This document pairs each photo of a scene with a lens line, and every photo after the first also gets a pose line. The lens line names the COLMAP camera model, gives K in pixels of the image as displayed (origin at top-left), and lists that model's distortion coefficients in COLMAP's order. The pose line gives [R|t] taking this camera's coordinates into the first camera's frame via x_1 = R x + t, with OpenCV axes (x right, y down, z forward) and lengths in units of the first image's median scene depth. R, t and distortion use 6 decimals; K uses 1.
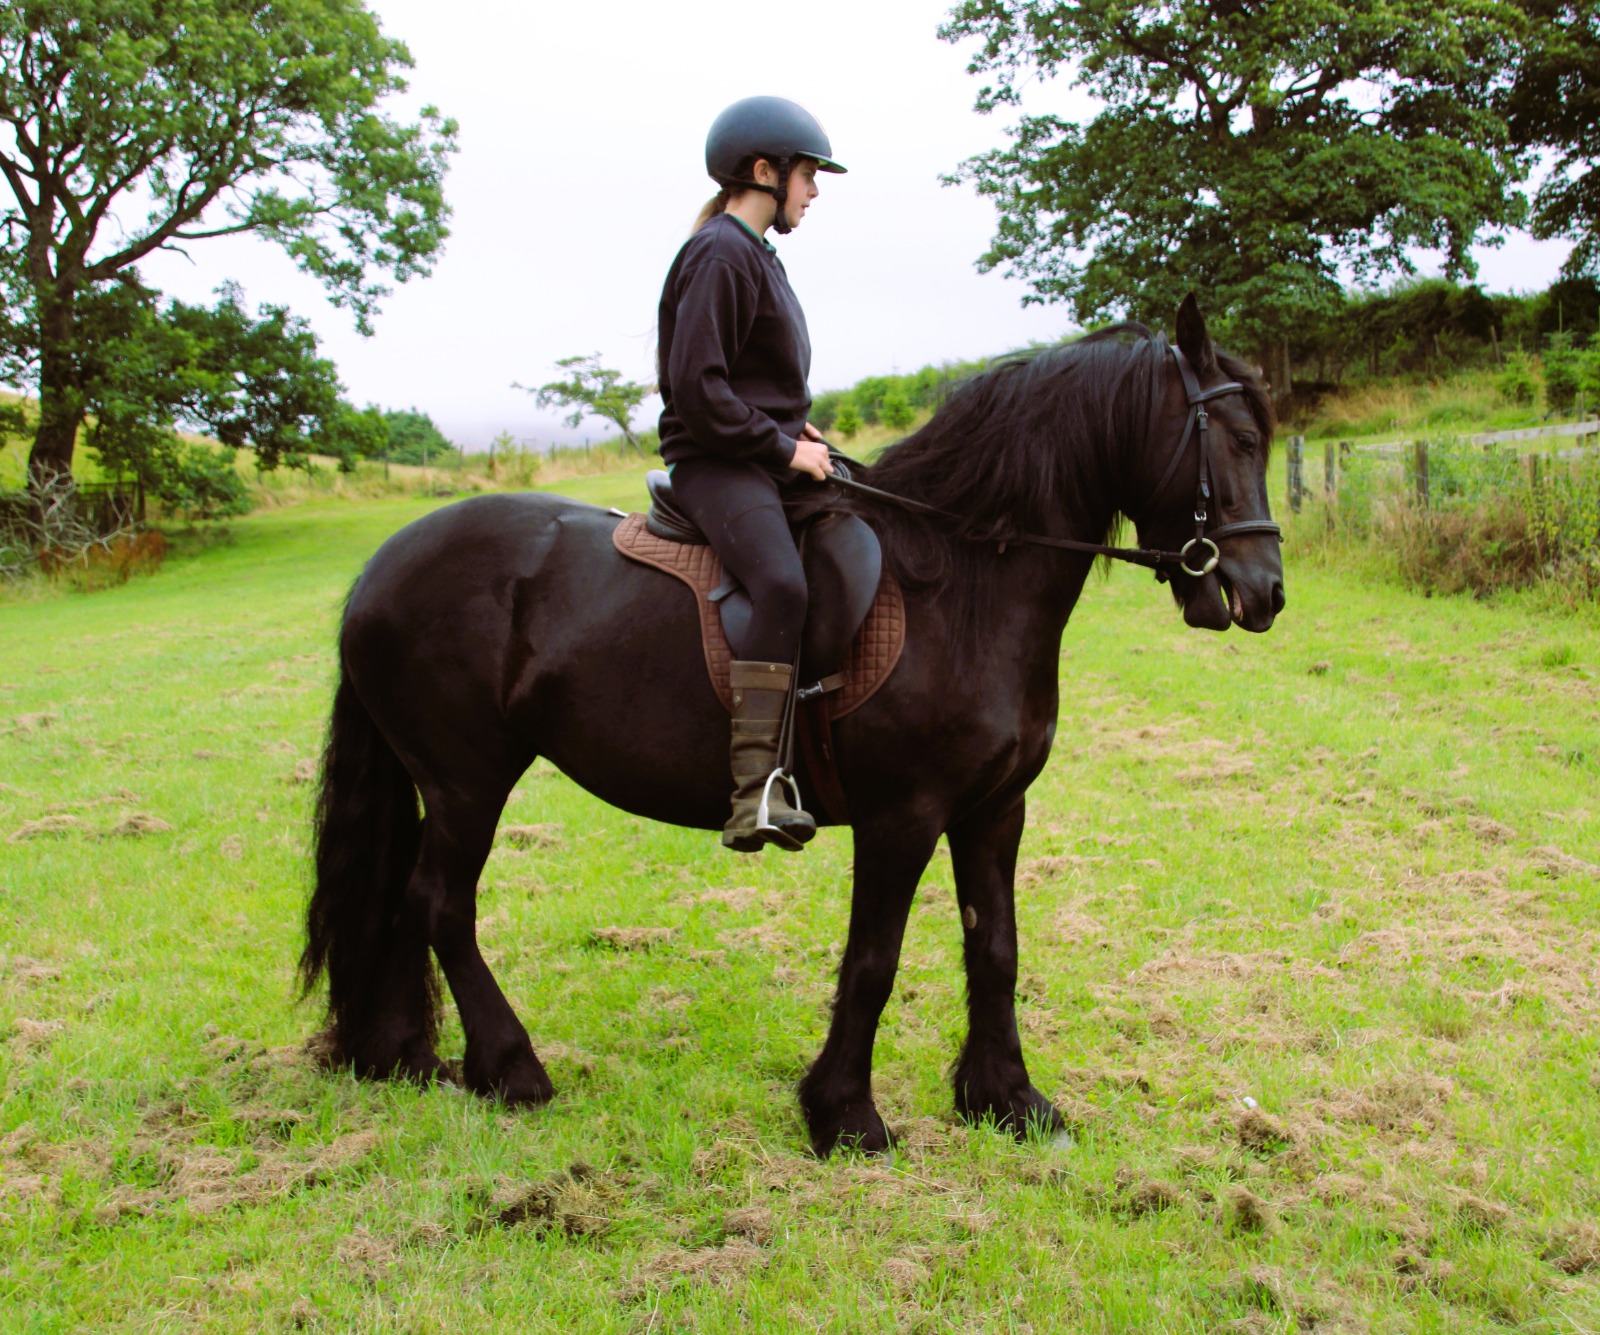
lens RADIAL K [[4097.2, 0, 798.0], [0, 4097.2, 663.3], [0, 0, 1]] dist [0.285622, 0.000000]
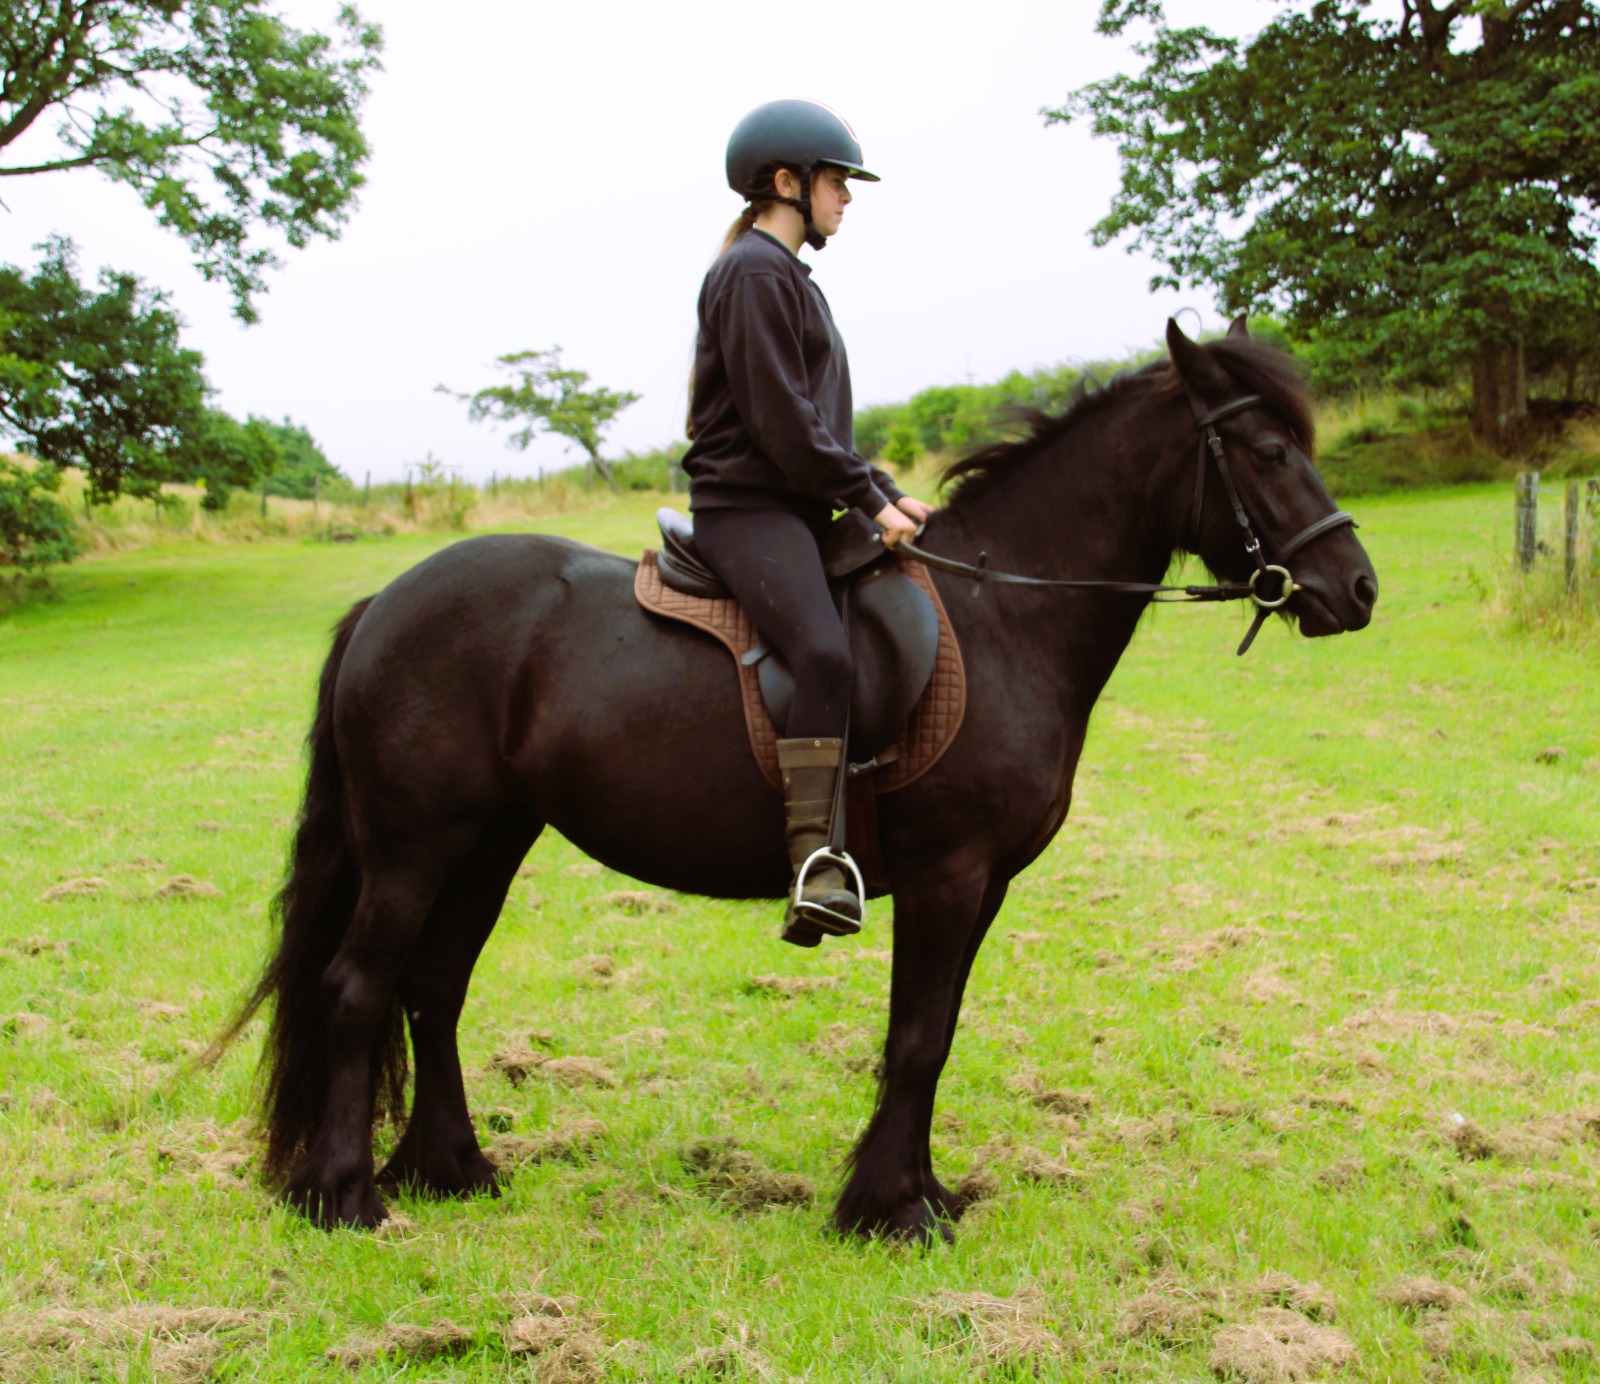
lens RADIAL K [[4026.8, 0, 816.3], [0, 4026.8, 662.5], [0, 0, 1]] dist [0.499642, 0.000000]
pose [[0.998845, 0.018313, -0.044415, 0.028158], [-0.018285, 0.999832, 0.001025, -0.020641], [0.044426, -0.000211, 0.999013, 0.276923]]
